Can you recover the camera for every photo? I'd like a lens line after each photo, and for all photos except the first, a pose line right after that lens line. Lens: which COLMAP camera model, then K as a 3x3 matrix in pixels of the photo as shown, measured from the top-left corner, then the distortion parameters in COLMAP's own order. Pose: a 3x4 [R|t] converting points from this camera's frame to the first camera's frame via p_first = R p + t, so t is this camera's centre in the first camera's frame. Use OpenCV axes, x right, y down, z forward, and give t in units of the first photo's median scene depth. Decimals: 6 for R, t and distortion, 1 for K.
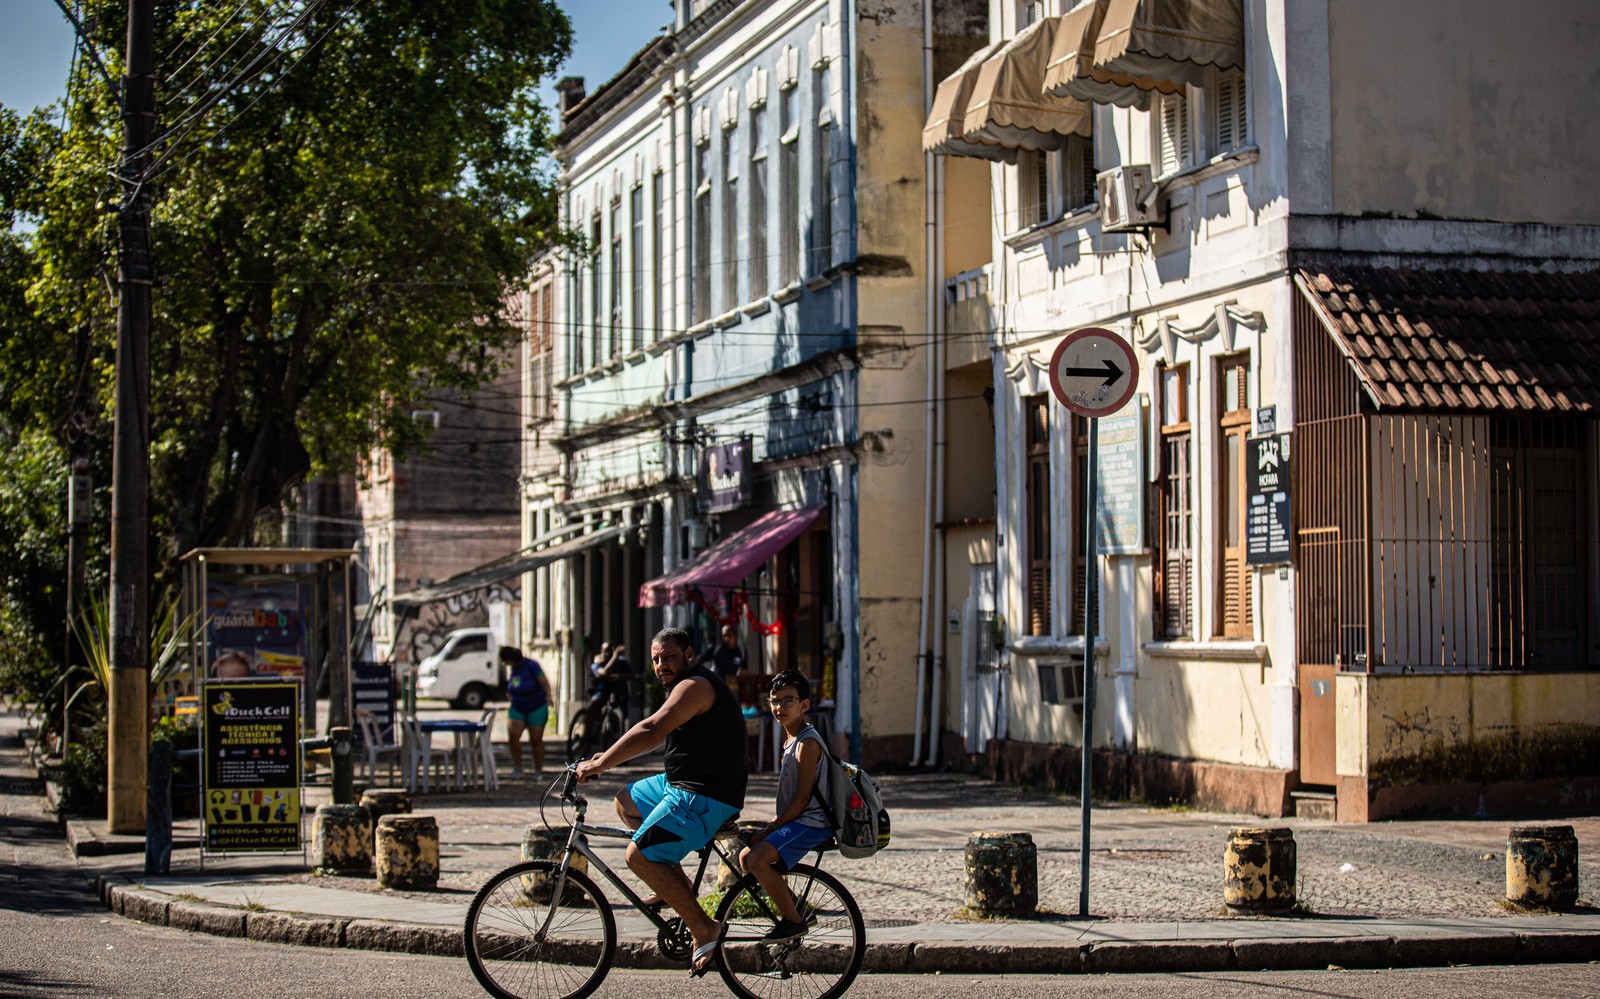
lens RADIAL K [[4160.1, 0, 800.0], [0, 4160.1, 499.5], [0, 0, 1]] dist [0.001809, 0.060125]
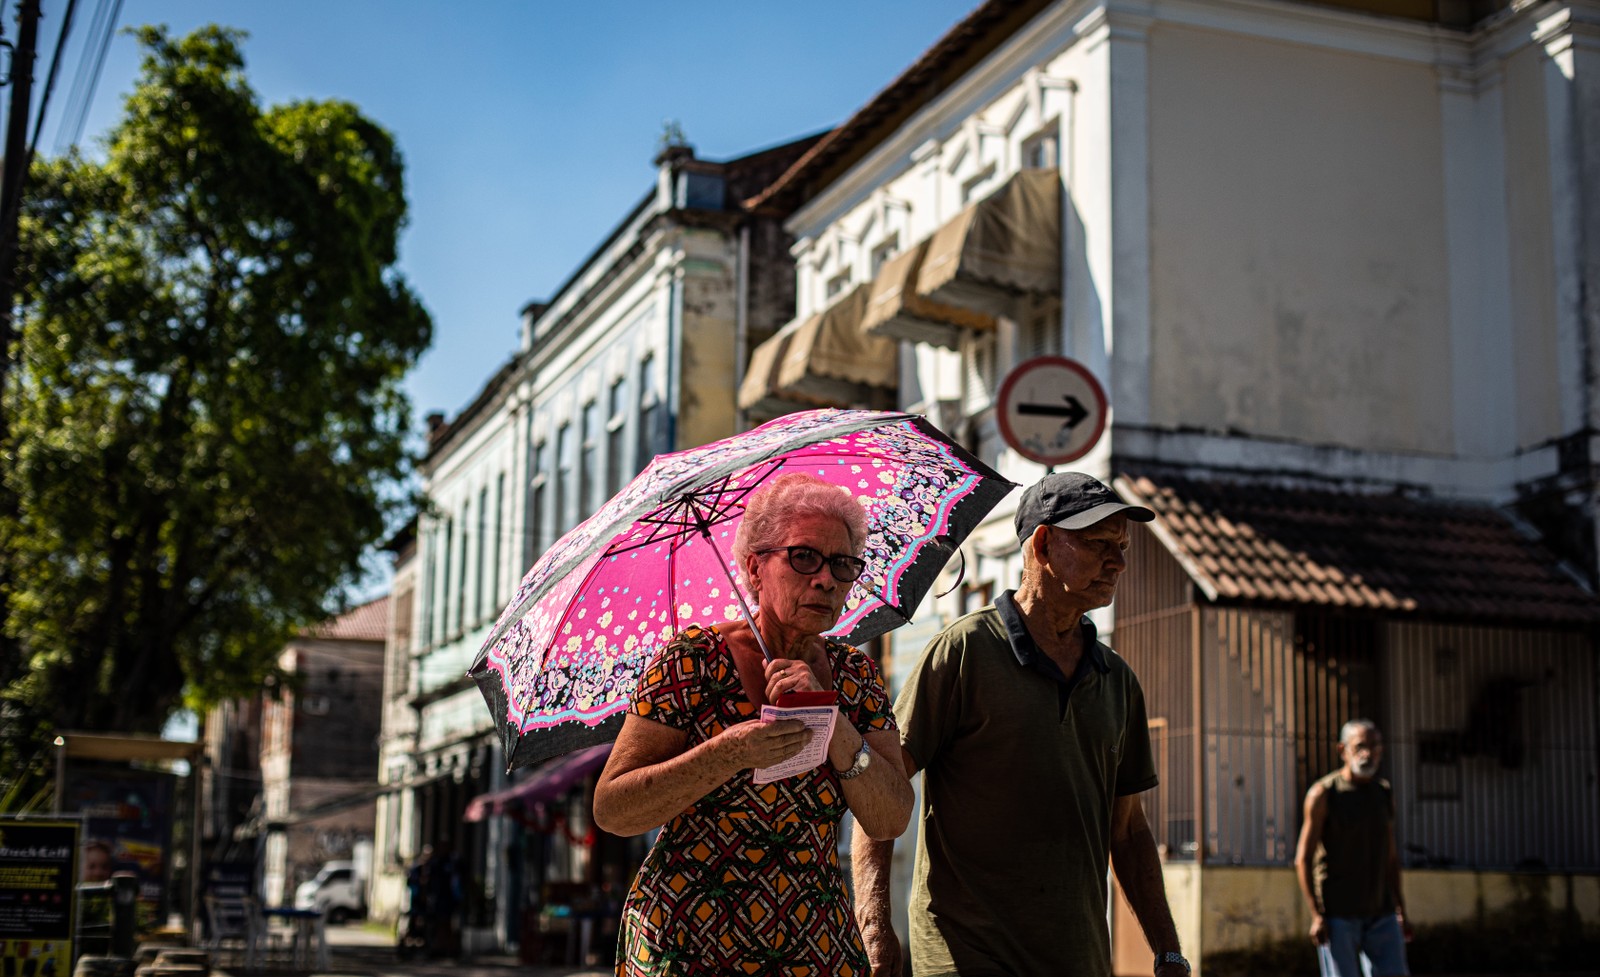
lens RADIAL K [[2595.1, 0, 800.0], [0, 2595.1, 488.5], [0, 0, 1]] dist [-0.049824, 0.111523]
pose [[0.995966, 0.041484, 0.079571, -0.009284], [-0.030755, 0.990824, -0.131615, 0.029668], [-0.084301, 0.128637, 0.988102, 0.304384]]
